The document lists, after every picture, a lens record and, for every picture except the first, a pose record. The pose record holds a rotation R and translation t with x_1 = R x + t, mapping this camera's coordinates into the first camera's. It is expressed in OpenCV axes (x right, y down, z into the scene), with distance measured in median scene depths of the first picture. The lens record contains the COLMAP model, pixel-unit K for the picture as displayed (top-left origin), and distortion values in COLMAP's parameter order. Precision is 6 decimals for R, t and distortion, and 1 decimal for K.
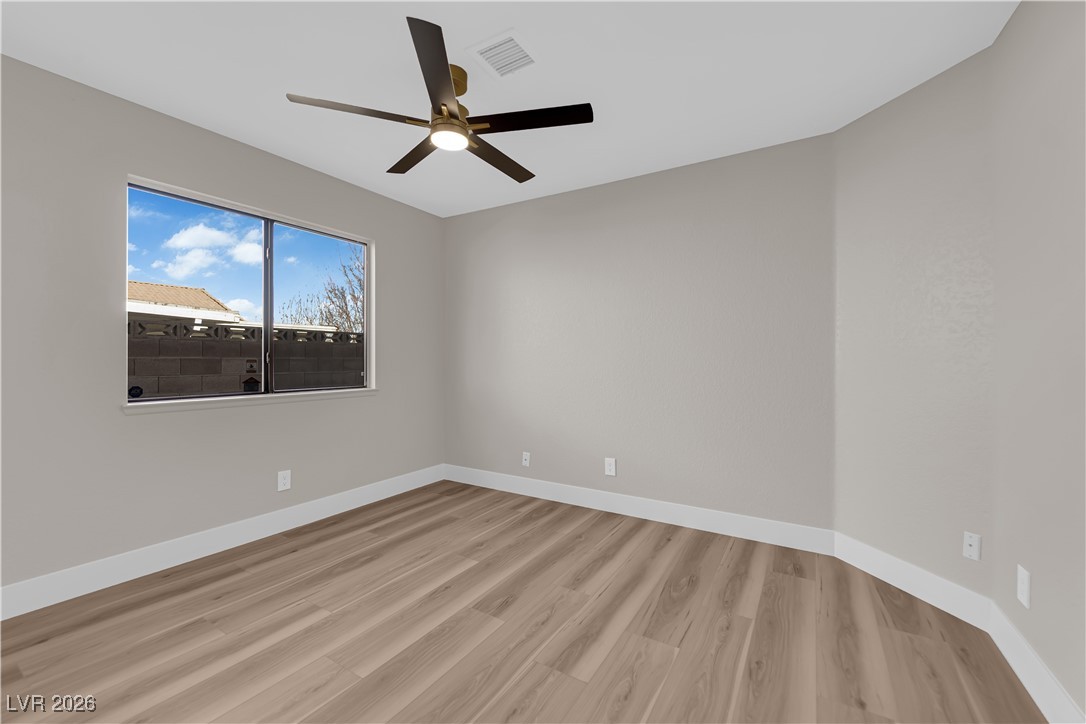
lens RADIAL K [[438.1, 0, 544.4], [0, 438.1, 358.1], [0, 0, 1]] dist [-0.001411, -0.000734]
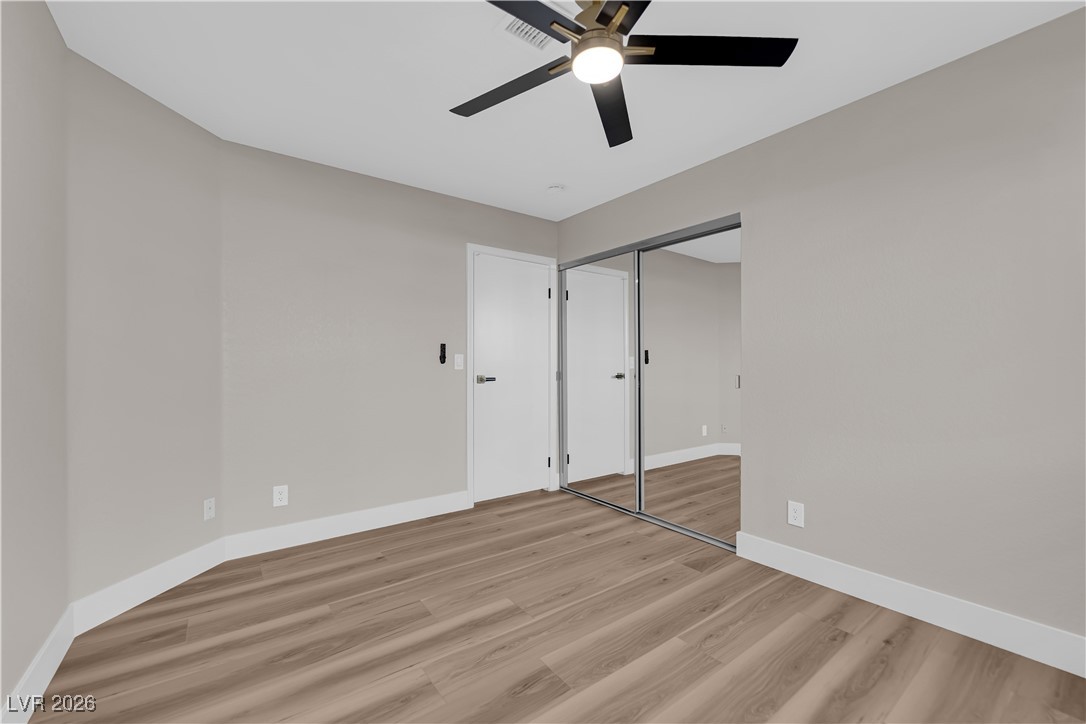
lens RADIAL K [[438.1, 0, 545.5], [0, 438.1, 362.1], [0, 0, 1]] dist [-0.001411, -0.000734]
pose [[-0.930203, 0.000627, 0.367044, -0.434557], [-0.005466, 0.999864, -0.015560, 0.007783], [-0.367004, -0.016480, -0.930074, 1.859775]]
